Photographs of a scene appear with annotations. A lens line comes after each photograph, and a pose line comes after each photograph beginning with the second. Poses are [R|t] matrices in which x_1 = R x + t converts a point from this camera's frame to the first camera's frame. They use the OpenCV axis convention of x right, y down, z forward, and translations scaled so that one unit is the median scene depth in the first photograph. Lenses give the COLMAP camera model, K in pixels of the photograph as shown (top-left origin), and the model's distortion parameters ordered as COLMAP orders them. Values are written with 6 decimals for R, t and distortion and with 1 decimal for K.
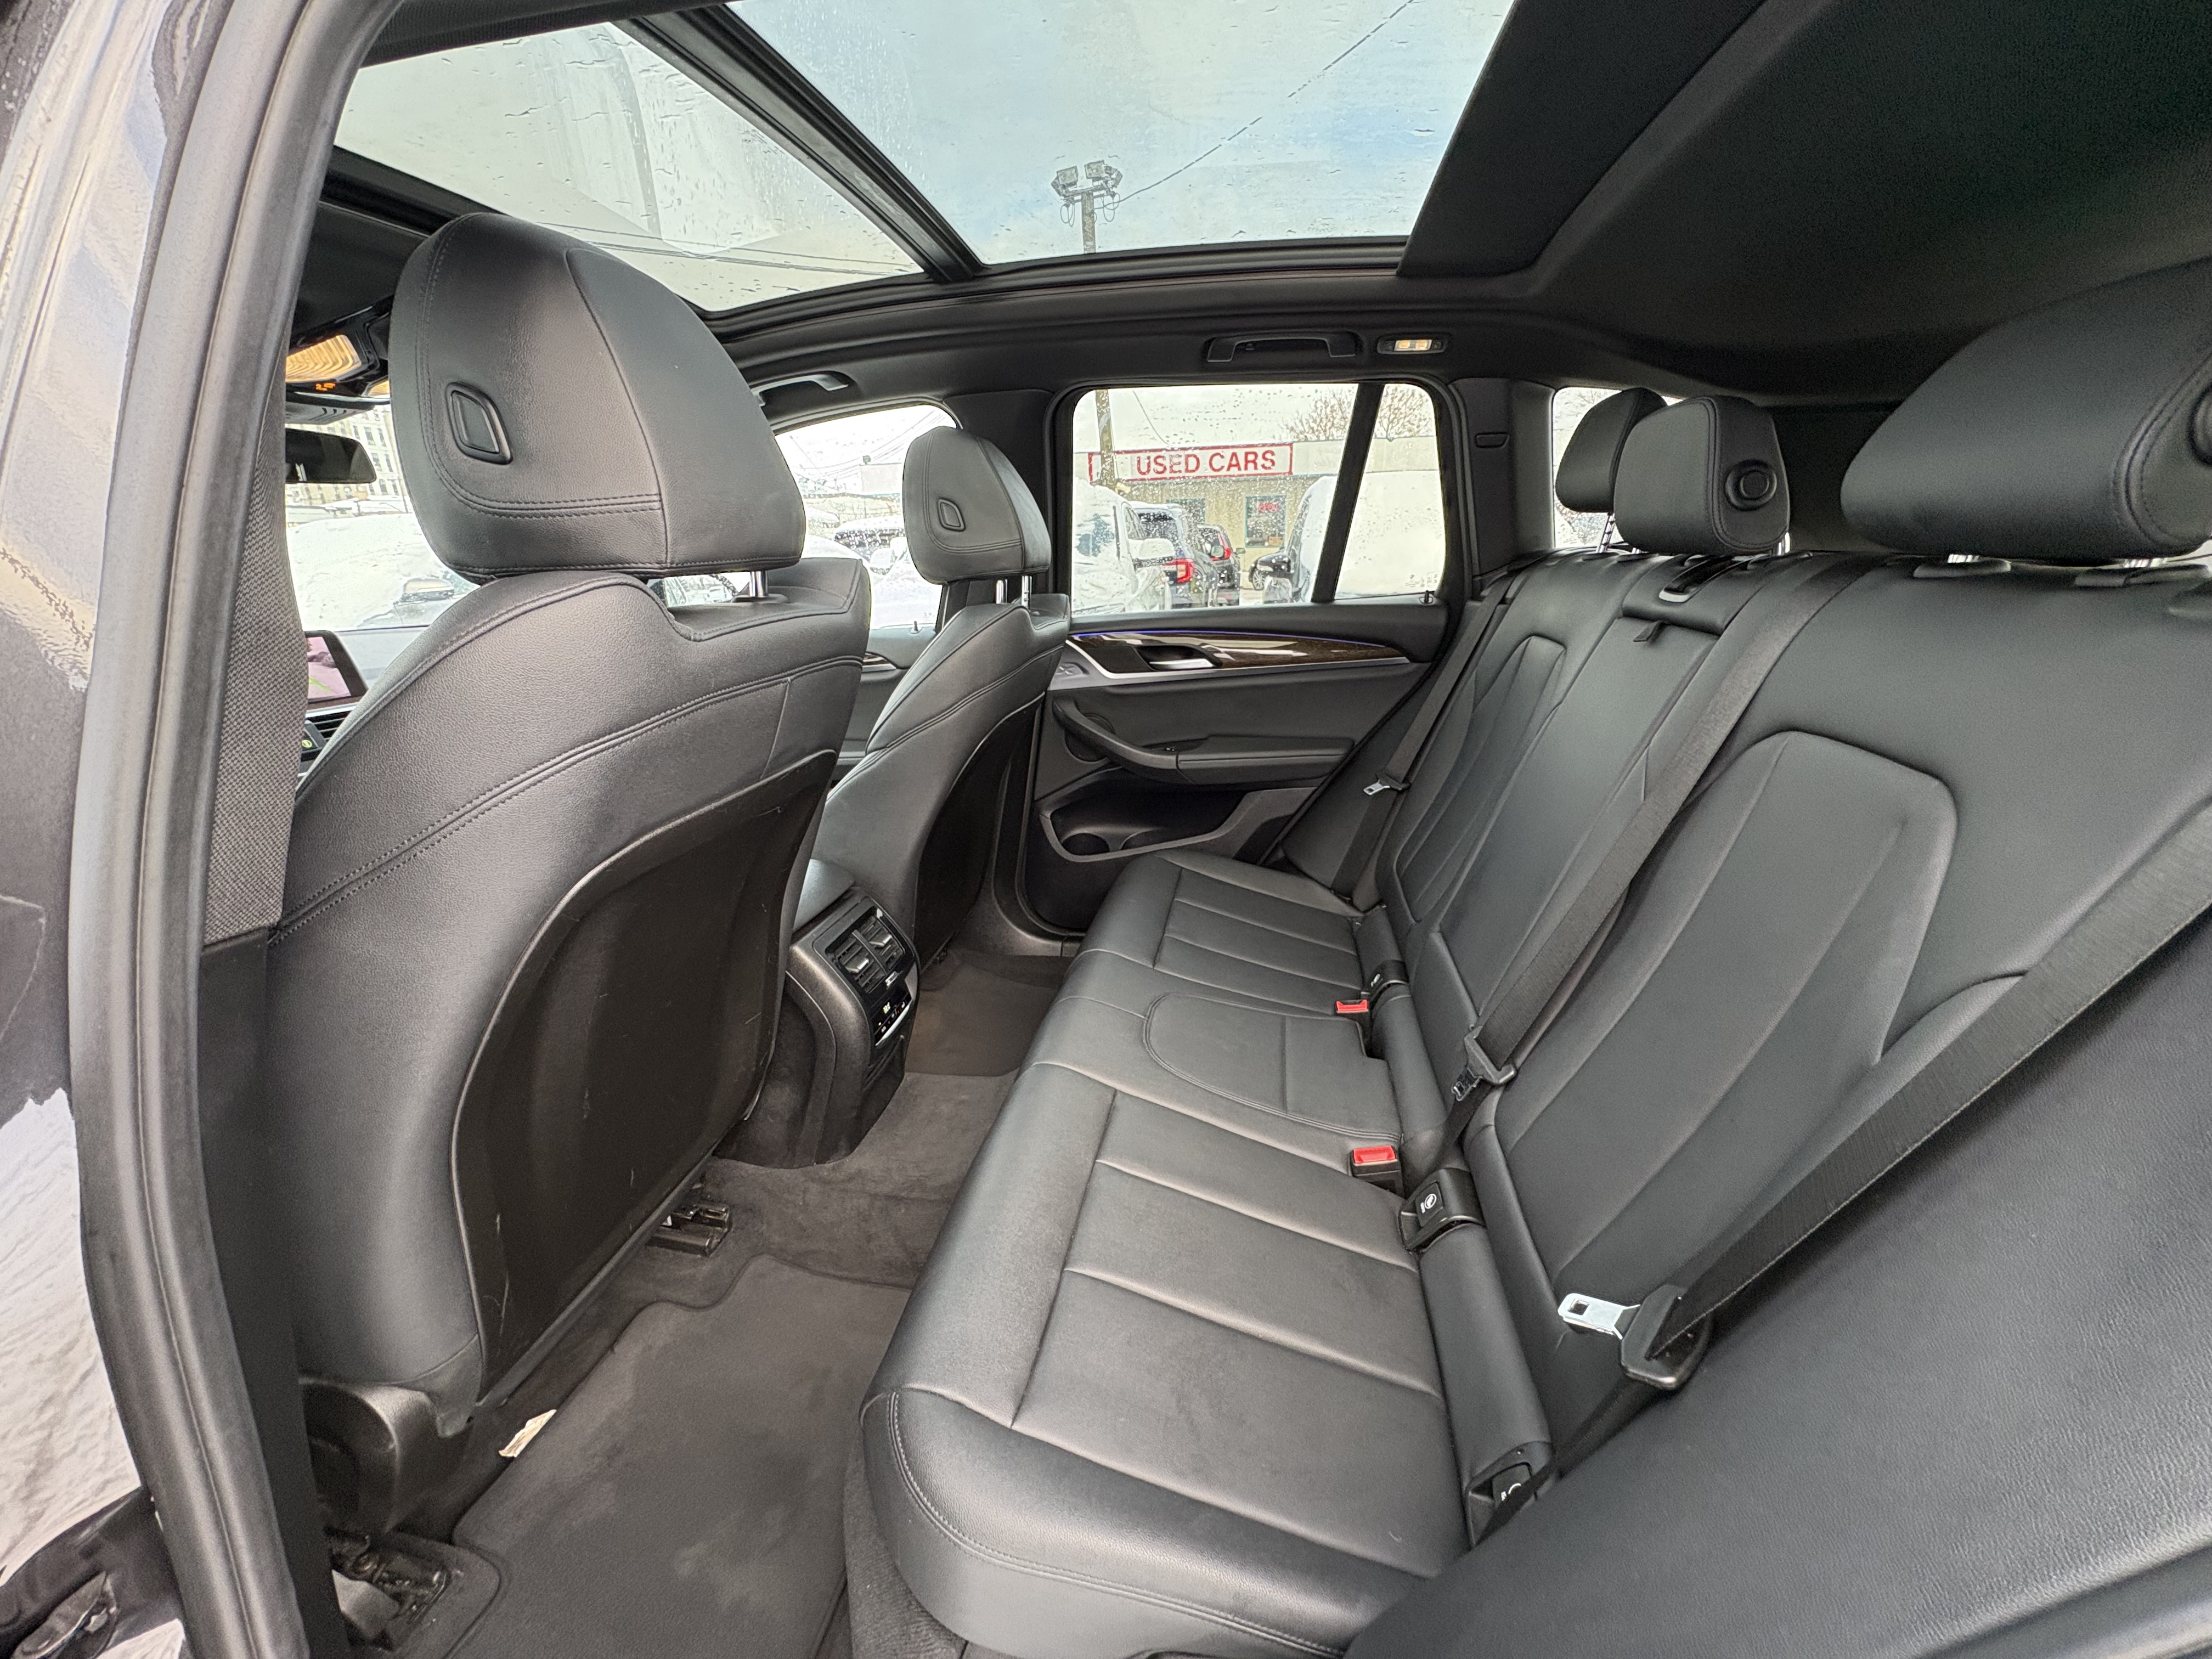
lens RADIAL K [[876.4, 0, 1106.0], [0, 876.4, 829.9], [0, 0, 1]] dist [-0.000344, -0.000182]
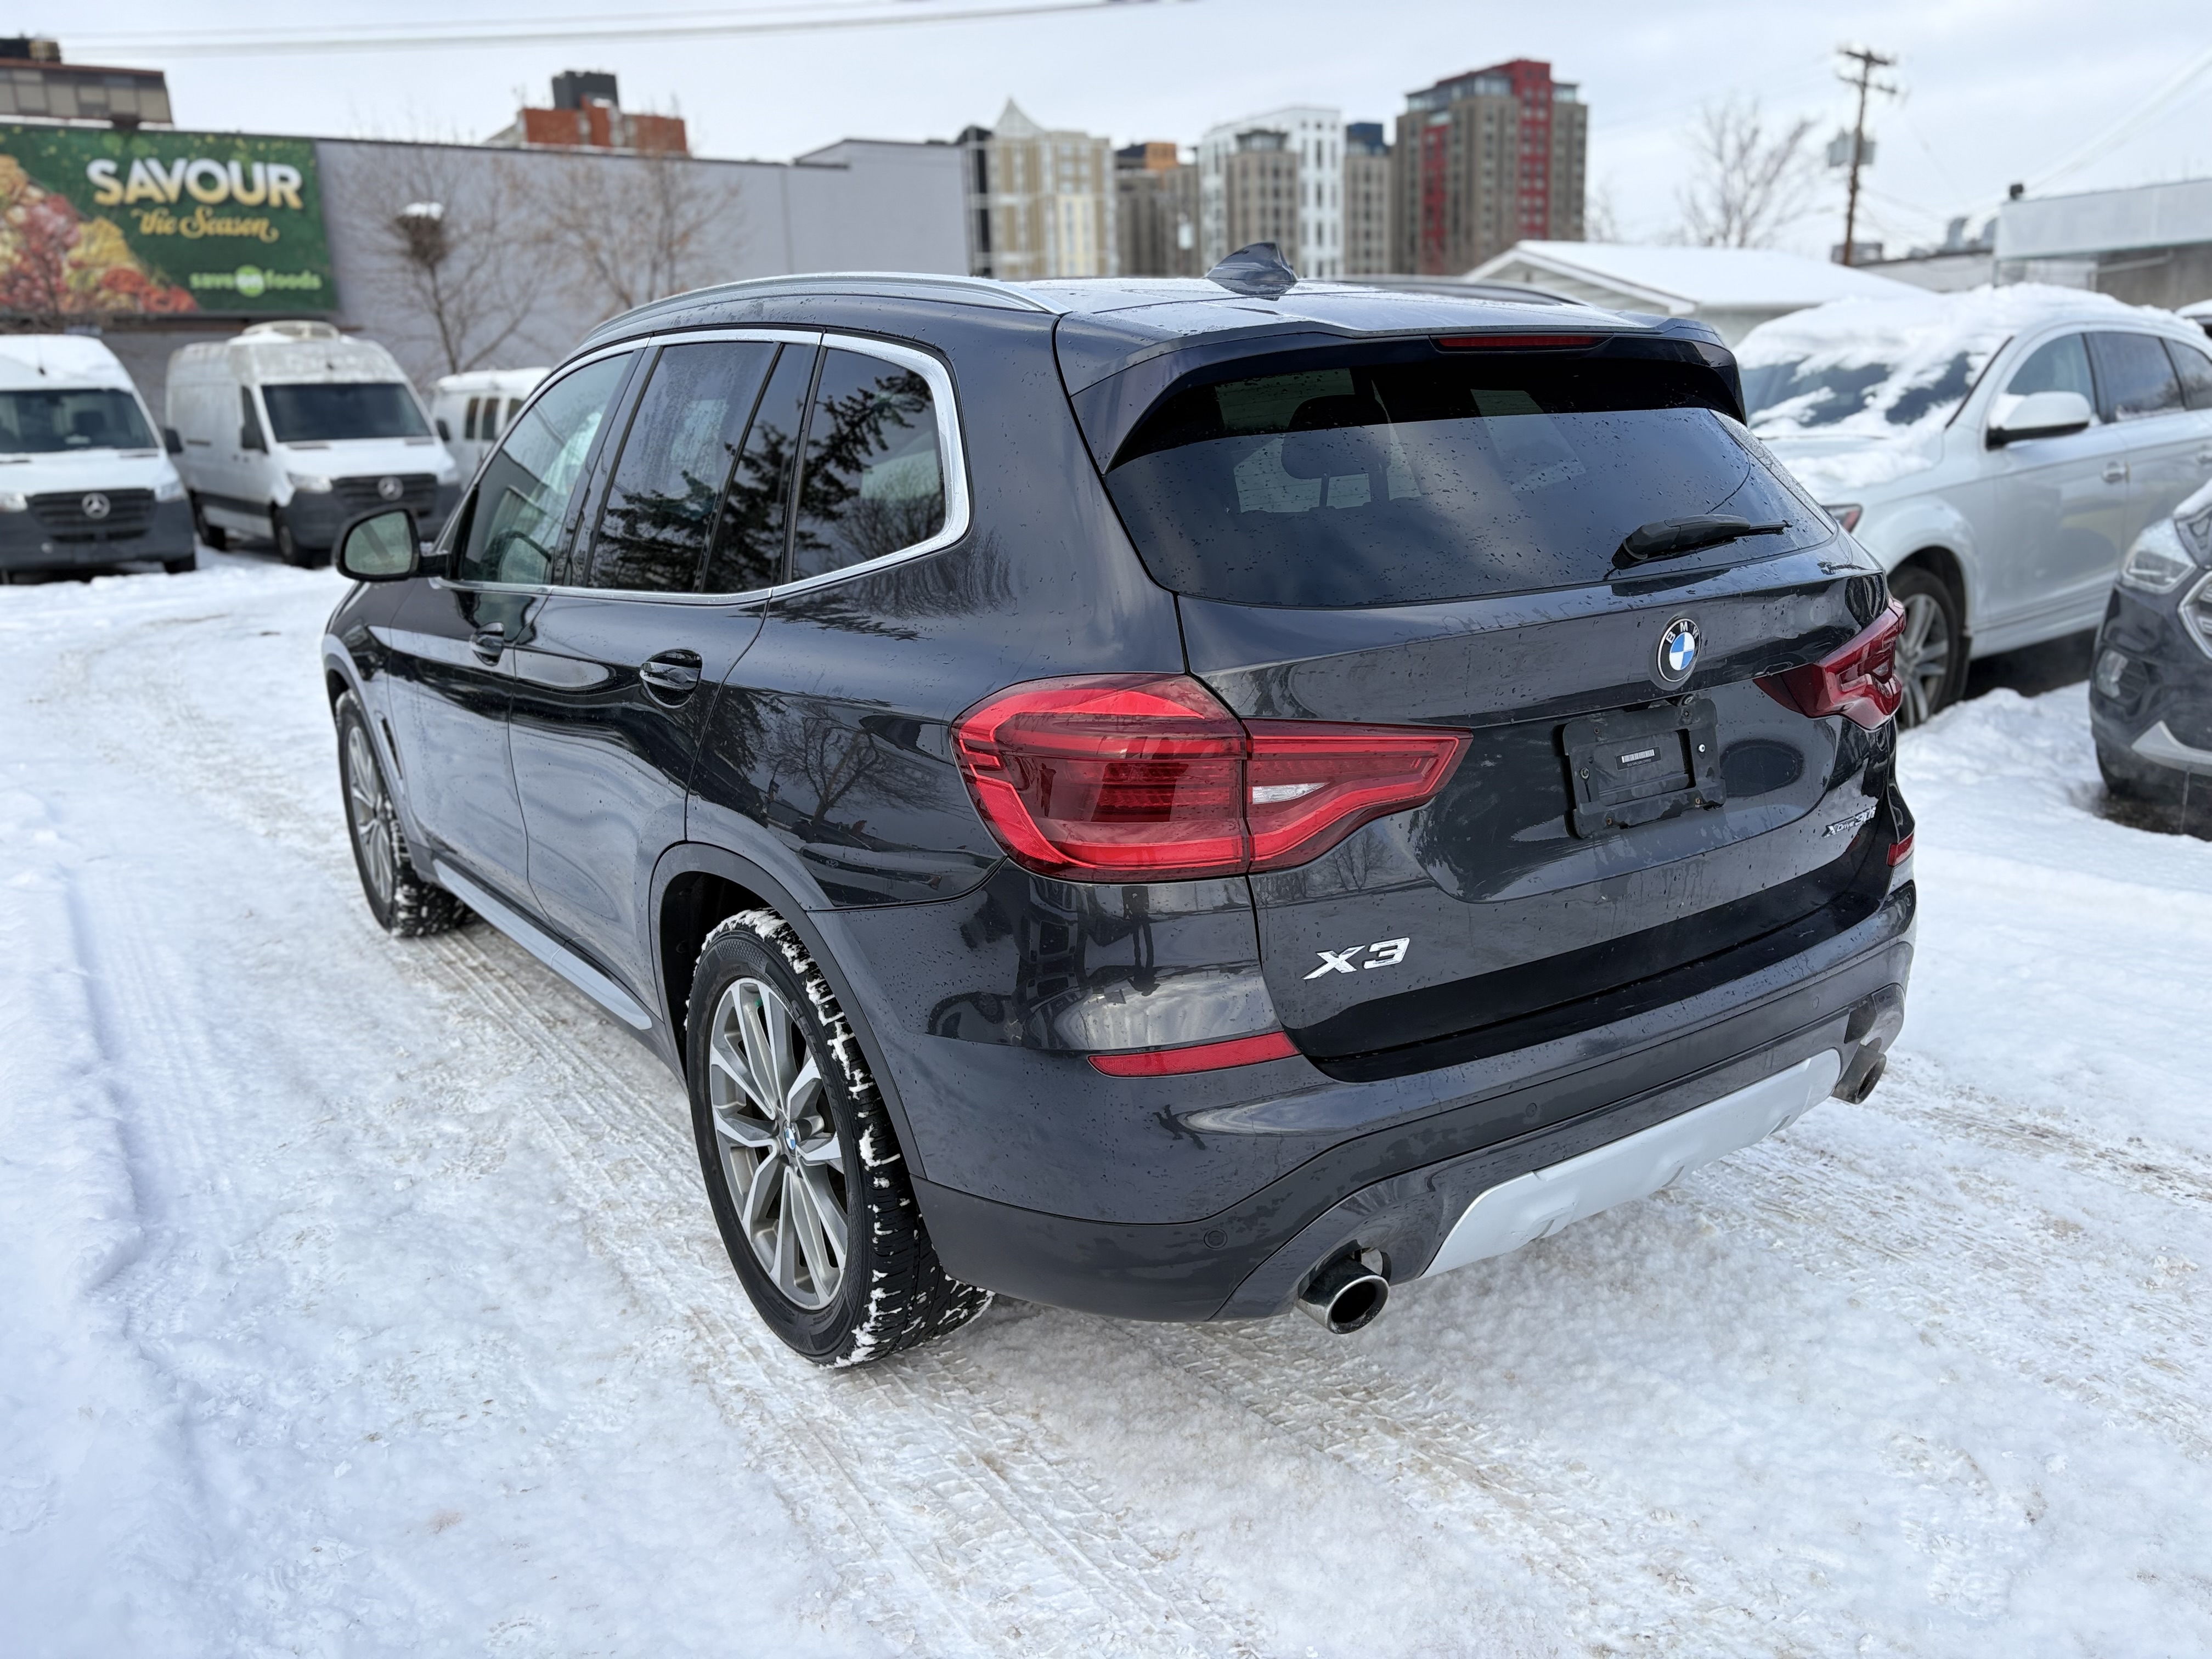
lens RADIAL K [[1666.7, 0, 1105.6], [0, 1666.7, 830.6], [0, 0, 1]] dist [0.070833, -0.085639]
pose [[0.708766, 0.178156, -0.682577, 2.103830], [-0.200848, 0.978502, 0.046840, 0.136263], [0.676248, 0.103896, 0.729311, -1.087357]]
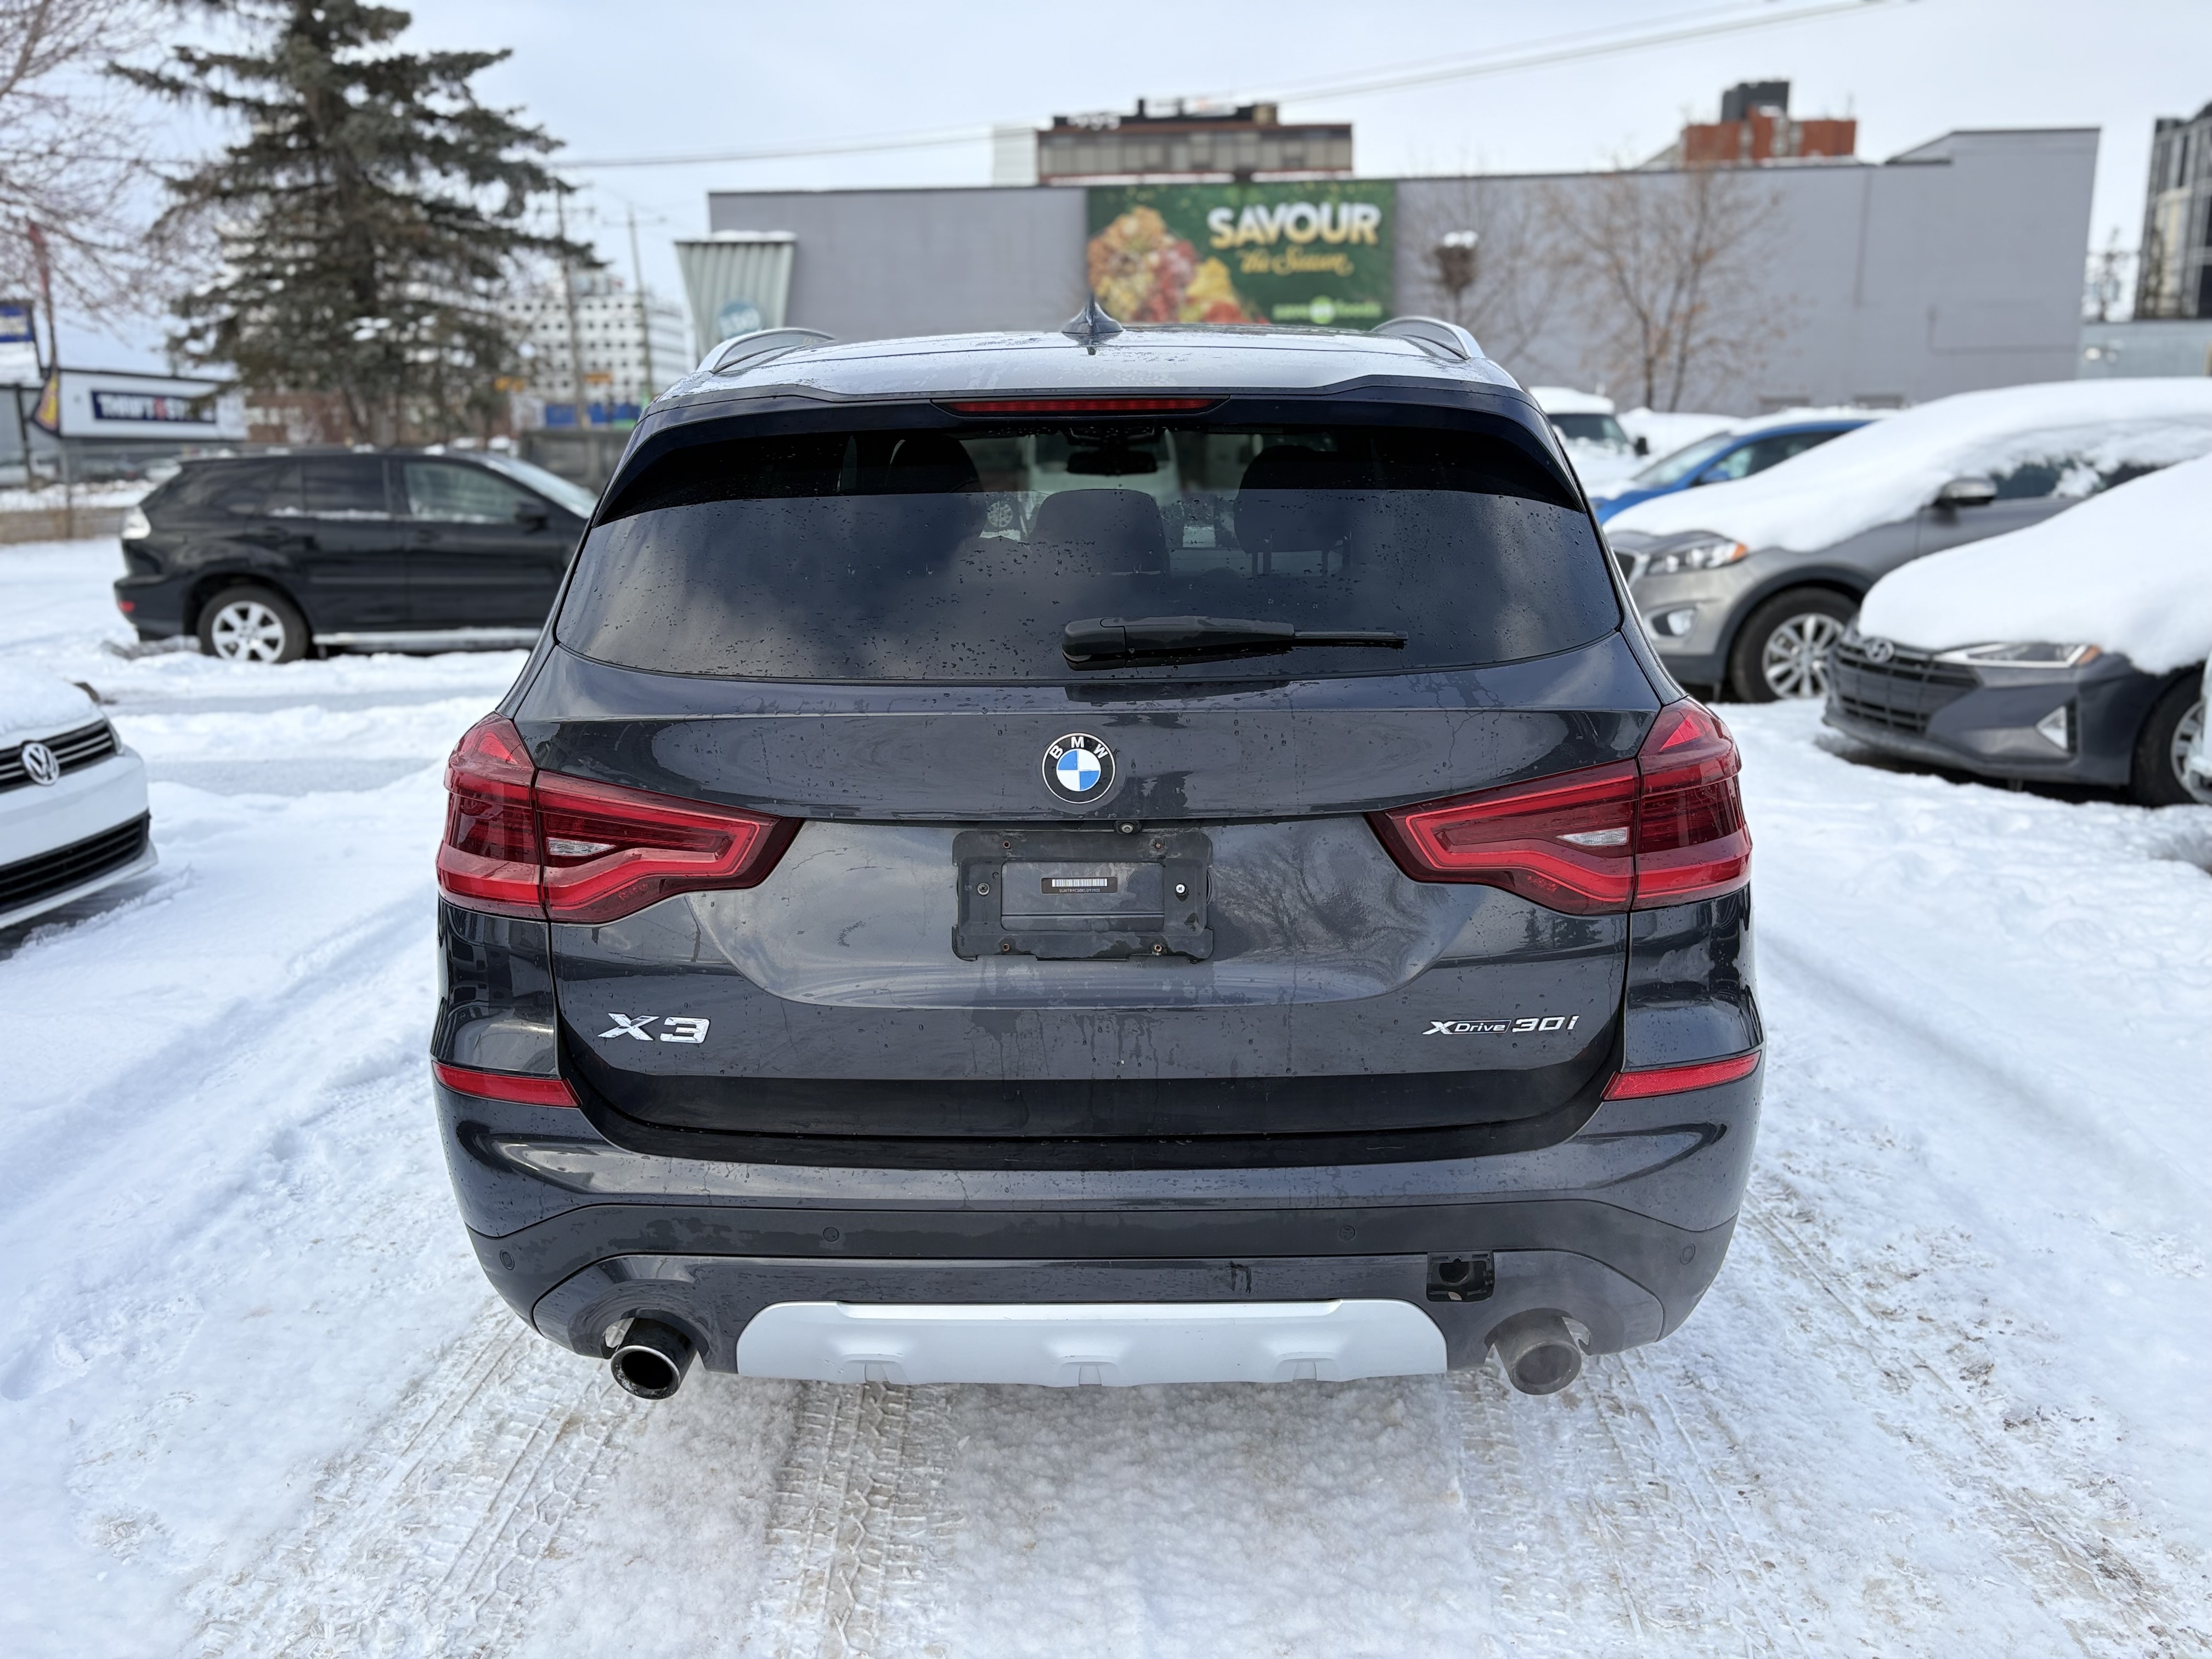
lens RADIAL K [[1659.2, 0, 1113.5], [0, 1659.2, 838.4], [0, 0, 1]] dist [0.079777, -0.082456]
pose [[0.160872, 0.251549, -0.954381, 2.769816], [-0.292364, 0.935722, 0.197350, -0.346159], [0.942679, 0.247279, 0.224075, 0.325563]]
